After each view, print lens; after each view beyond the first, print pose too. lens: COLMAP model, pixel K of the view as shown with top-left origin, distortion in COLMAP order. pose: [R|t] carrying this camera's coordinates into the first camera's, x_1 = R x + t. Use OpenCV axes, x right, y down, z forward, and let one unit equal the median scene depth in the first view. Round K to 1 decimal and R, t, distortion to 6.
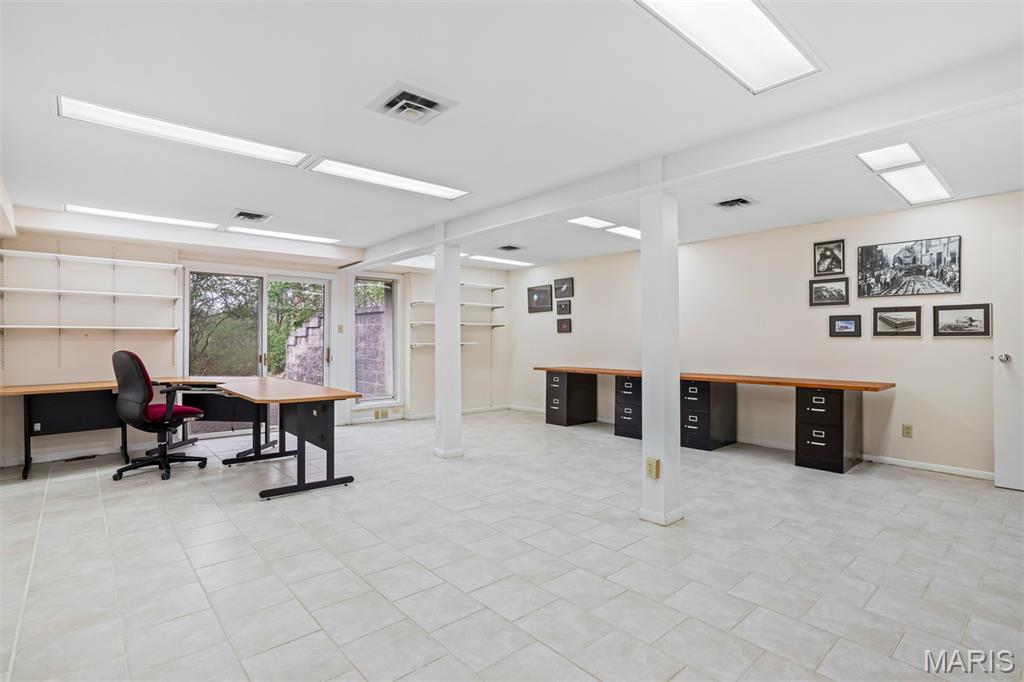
lens RADIAL K [[503.6, 0, 503.4], [0, 503.6, 333.8], [0, 0, 1]] dist [-0.023267, 0.012709]
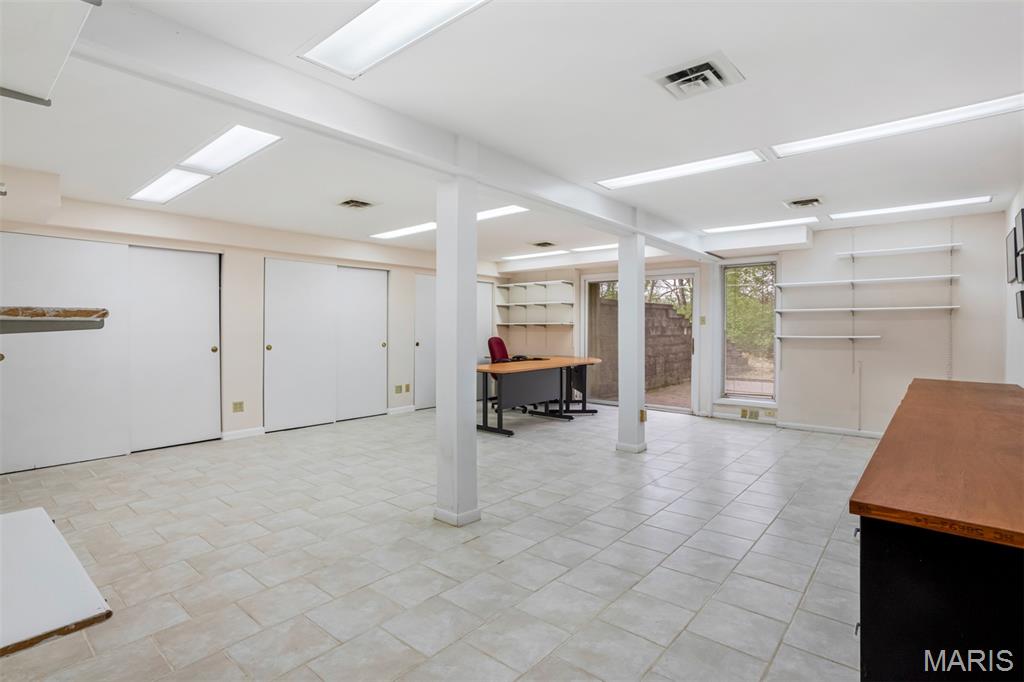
lens RADIAL K [[503.6, 0, 507.9], [0, 503.6, 345.4], [0, 0, 1]] dist [-0.023267, 0.012709]
pose [[0.136165, 0.032805, -0.990143, 1.234584], [0.013594, 0.999296, 0.034978, -0.003360], [0.990593, -0.018222, 0.135623, 0.930486]]
